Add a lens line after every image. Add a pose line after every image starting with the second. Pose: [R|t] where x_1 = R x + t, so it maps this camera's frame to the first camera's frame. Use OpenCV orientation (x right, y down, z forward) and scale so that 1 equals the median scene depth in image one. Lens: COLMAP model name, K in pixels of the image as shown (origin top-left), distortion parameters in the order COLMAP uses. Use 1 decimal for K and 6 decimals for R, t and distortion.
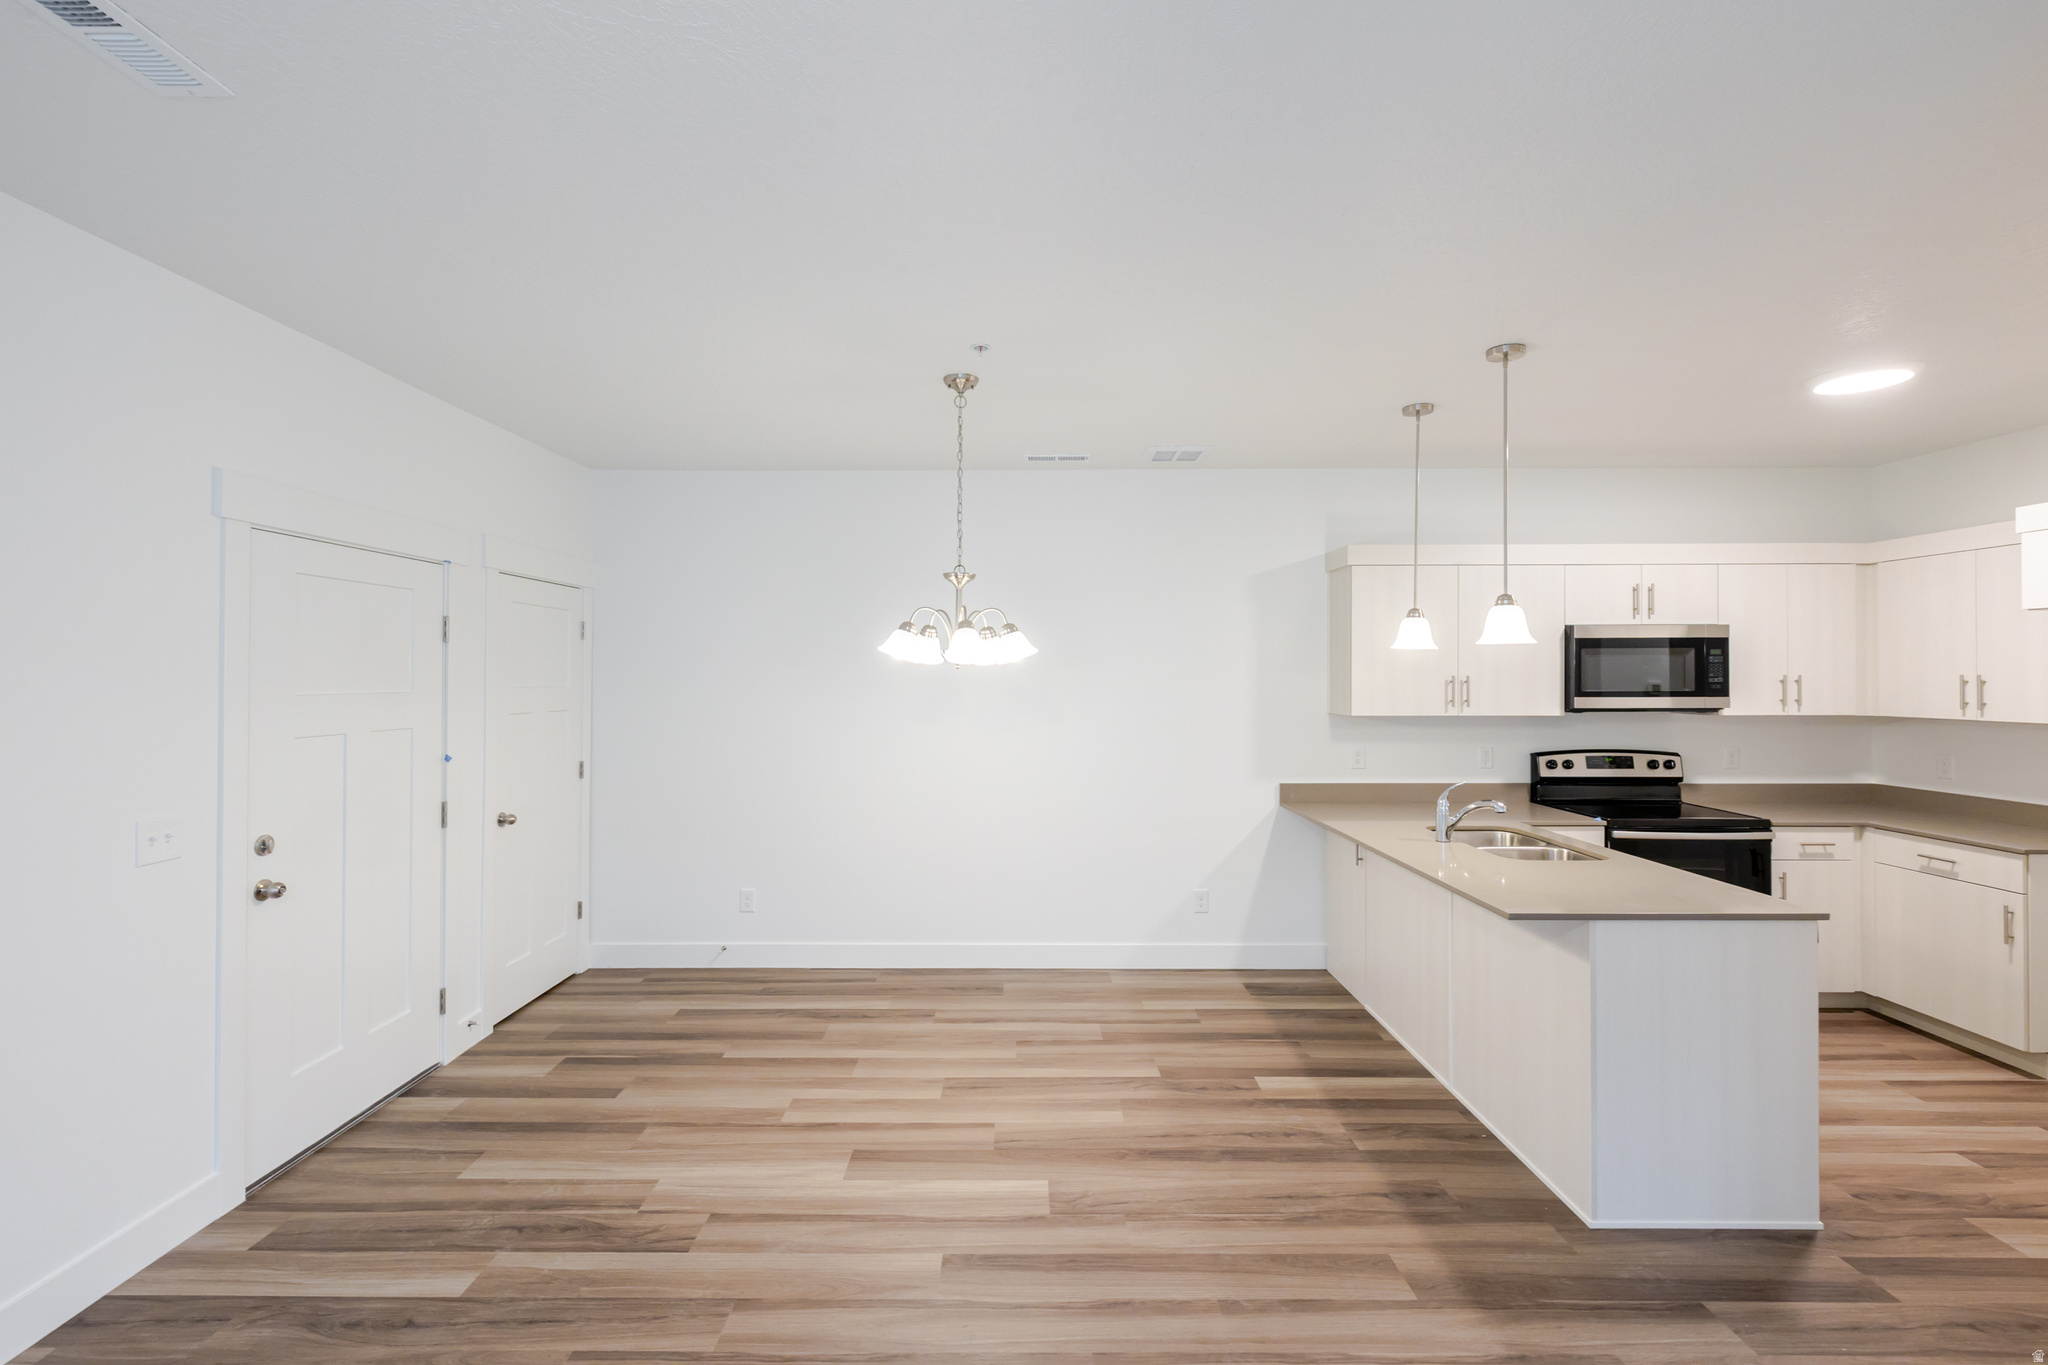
lens RADIAL K [[890.6, 0, 1018.0], [0, 890.6, 674.2], [0, 0, 1]] dist [0.002883, -0.000011]
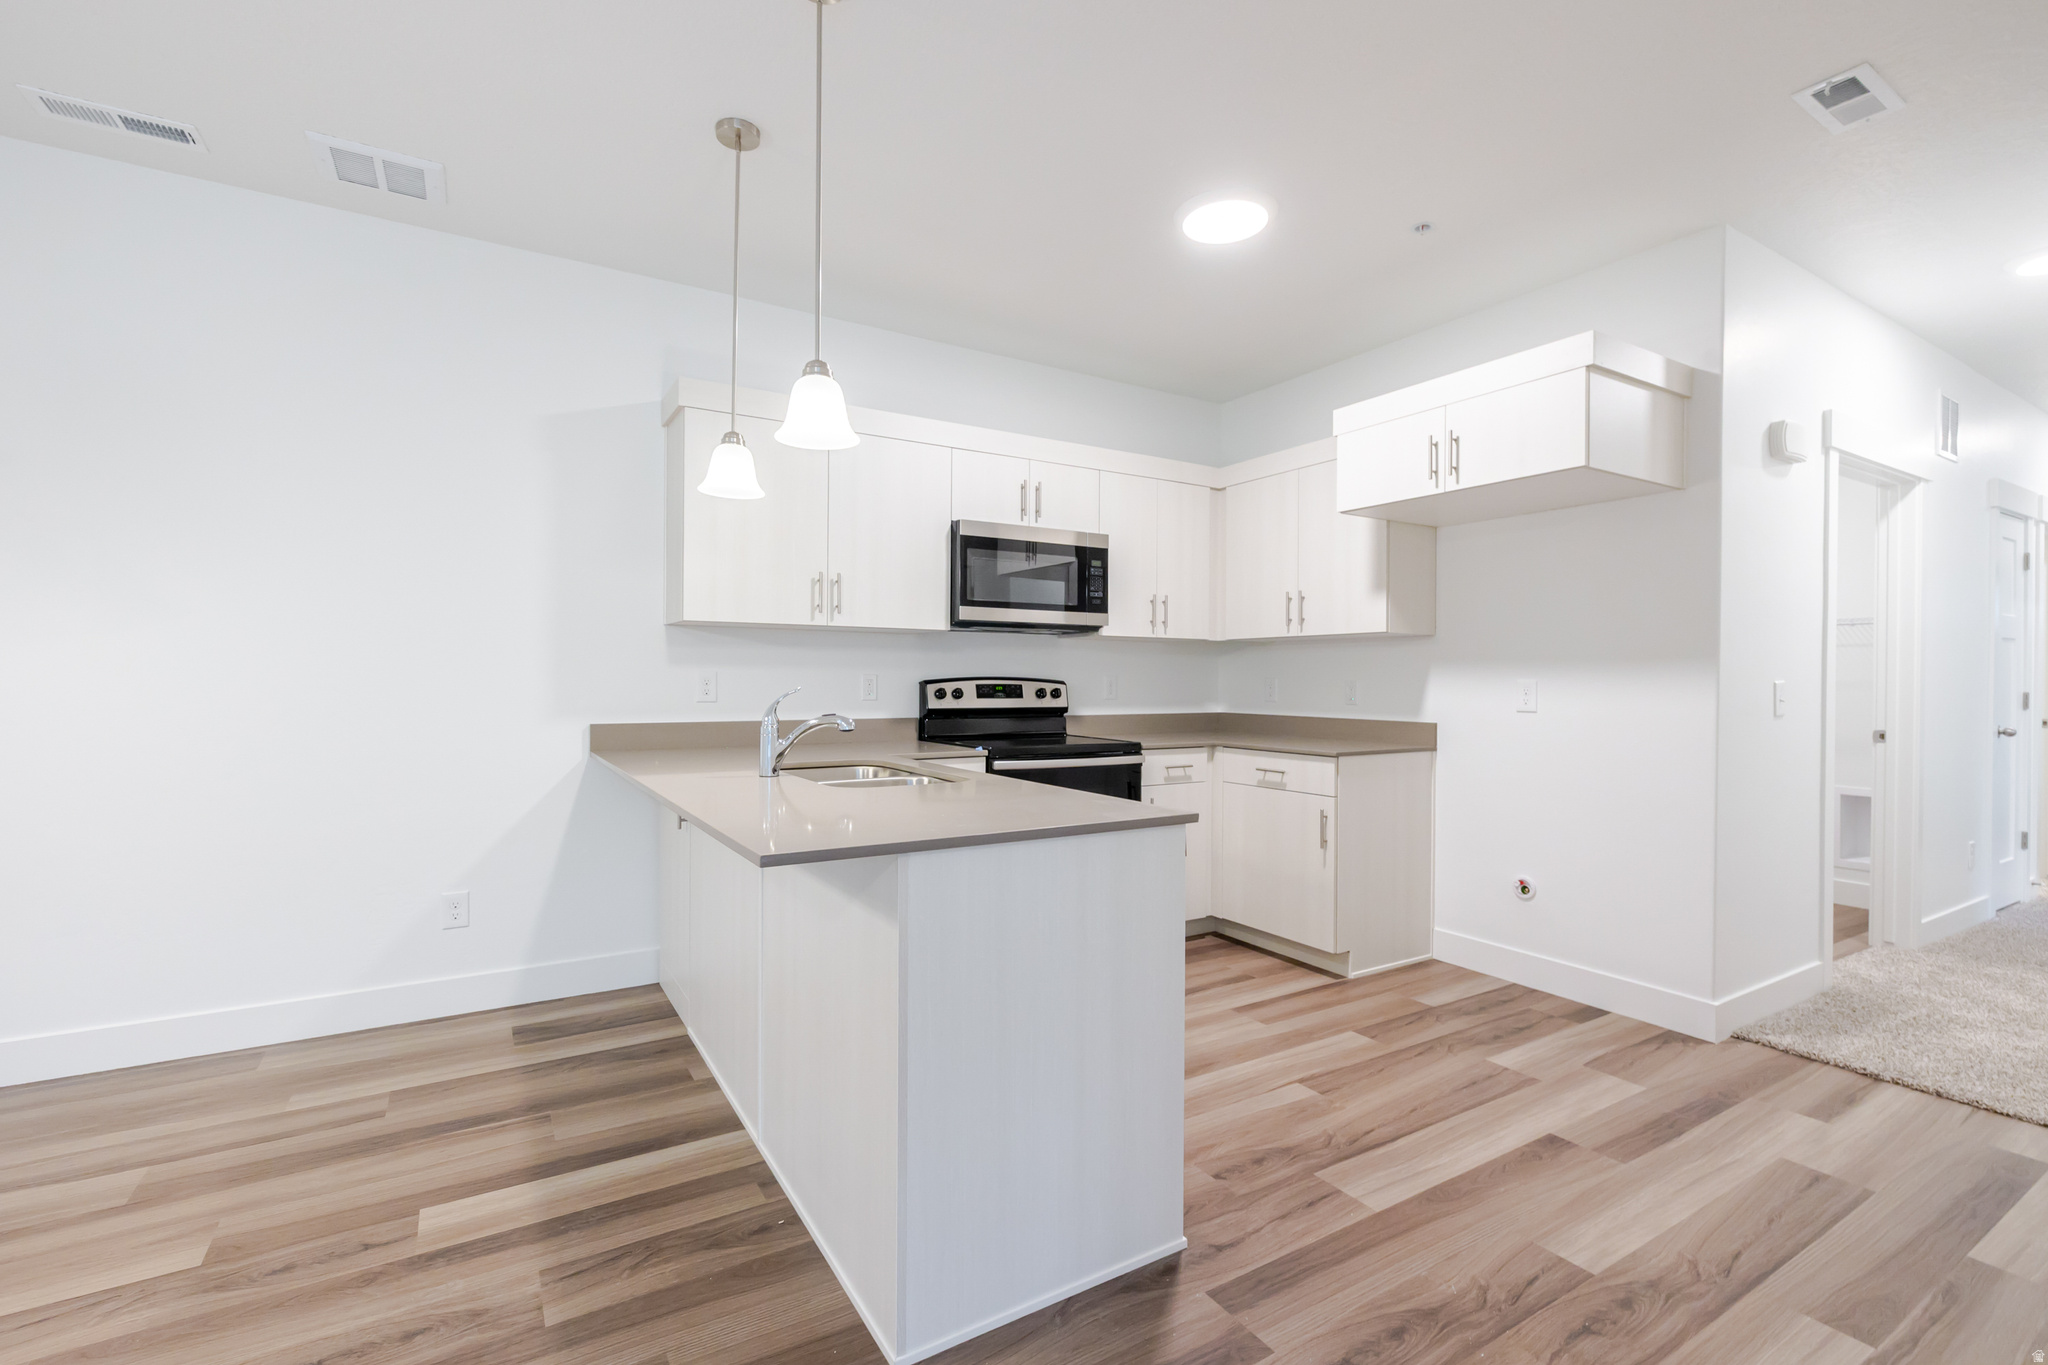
lens RADIAL K [[890.6, 0, 1006.4], [0, 890.6, 685.8], [0, 0, 1]] dist [0.002883, -0.000011]
pose [[0.854737, 0.003513, 0.519049, 0.245176], [-0.008301, 0.999942, 0.006901, 0.099021], [-0.518995, -0.010207, 0.854717, 0.284741]]
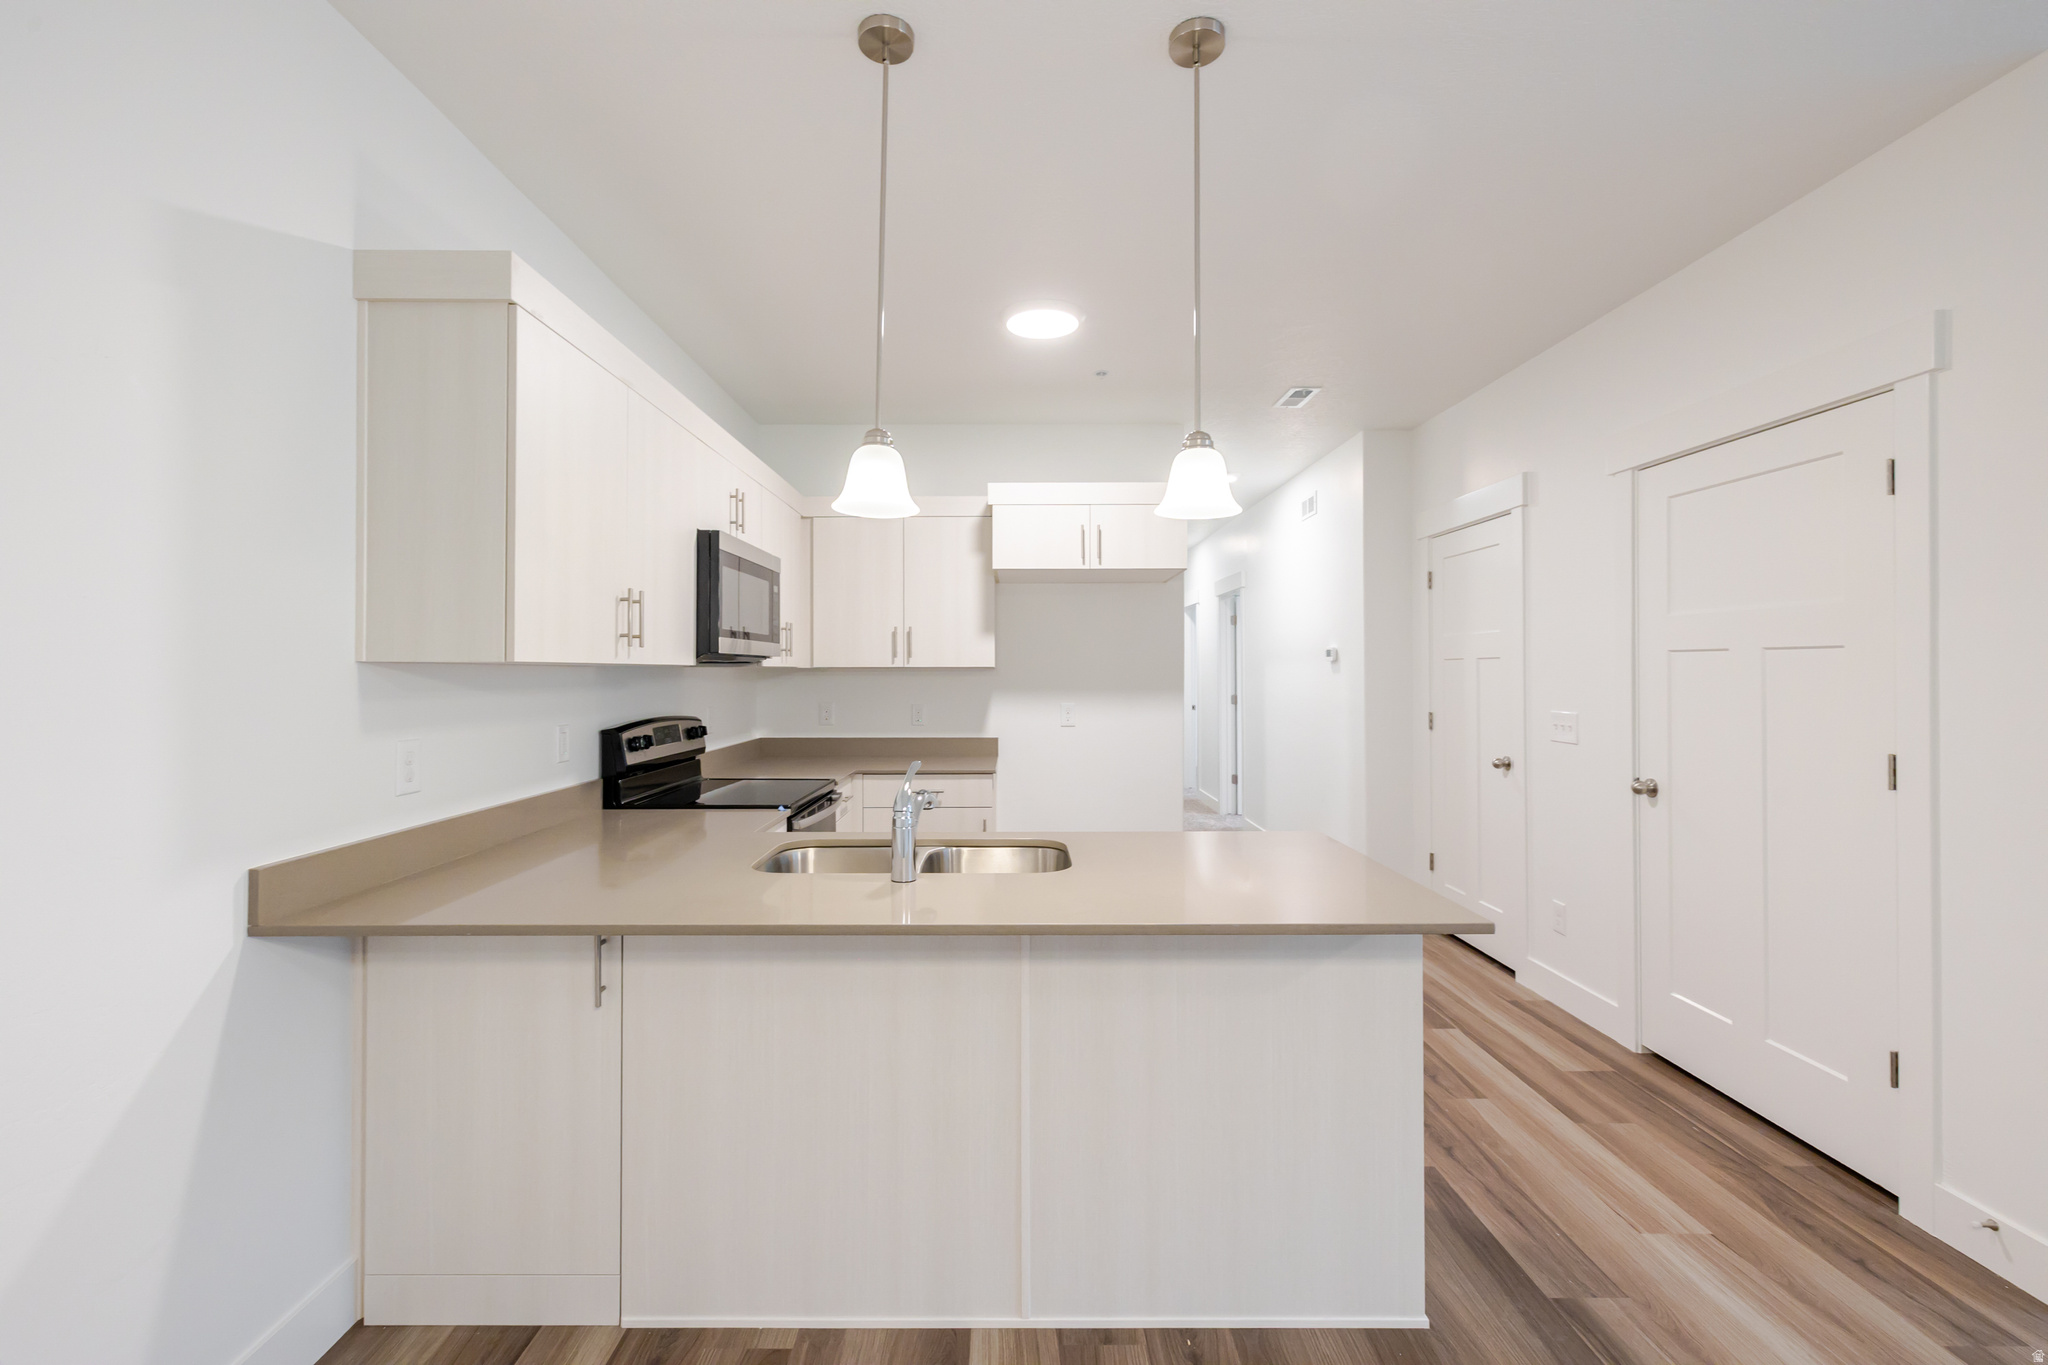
lens RADIAL K [[890.6, 0, 1004.0], [0, 890.6, 661.6], [0, 0, 1]] dist [0.002883, -0.000011]
pose [[-0.011717, 0.013385, 0.999842, -0.051420], [0.001308, 0.999910, -0.013371, 0.057052], [-0.999930, 0.001151, -0.011734, 0.838394]]
